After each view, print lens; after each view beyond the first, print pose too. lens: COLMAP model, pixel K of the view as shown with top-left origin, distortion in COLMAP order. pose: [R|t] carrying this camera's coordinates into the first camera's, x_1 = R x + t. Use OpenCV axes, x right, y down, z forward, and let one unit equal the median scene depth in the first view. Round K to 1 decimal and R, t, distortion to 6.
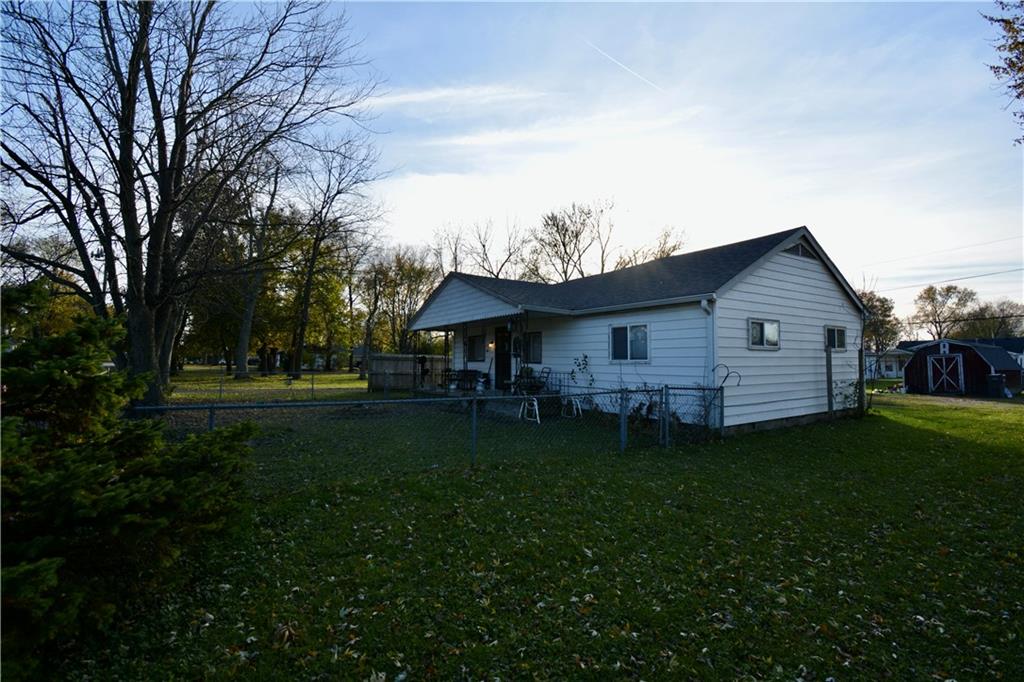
lens RADIAL K [[450.8, 0, 511.6], [0, 450.8, 338.7], [0, 0, 1]] dist [0.018655, -0.026338]
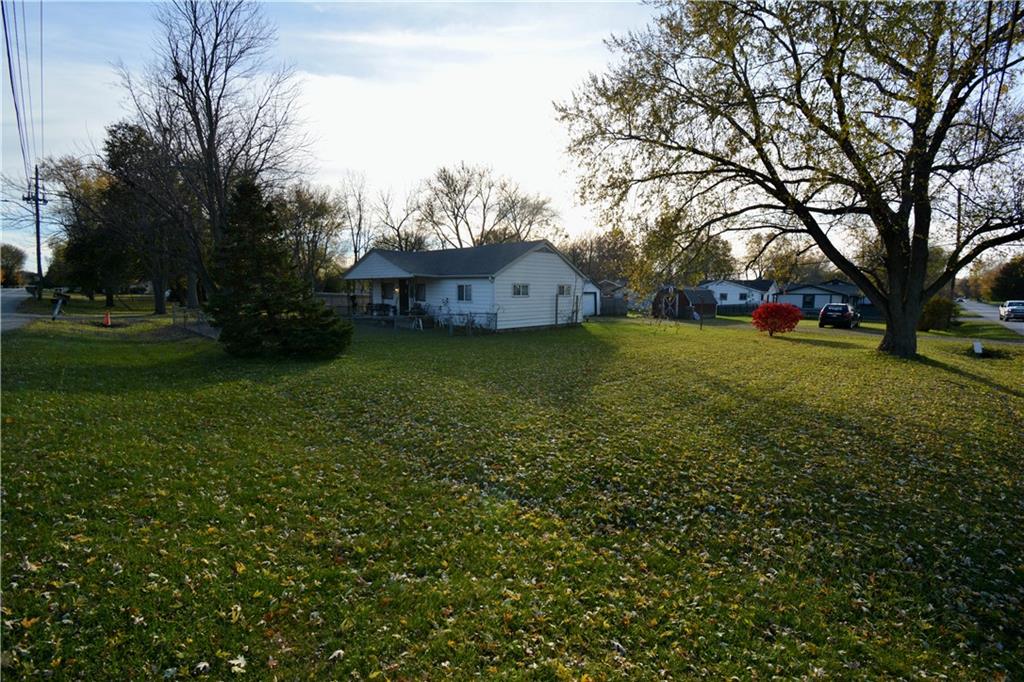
lens RADIAL K [[450.8, 0, 511.6], [0, 450.8, 338.7], [0, 0, 1]] dist [0.018655, -0.026338]
pose [[0.976743, -0.014573, 0.213919, 0.013460], [-0.019341, 0.987632, 0.155590, -0.092489], [-0.213541, -0.156109, 0.964381, -0.939616]]
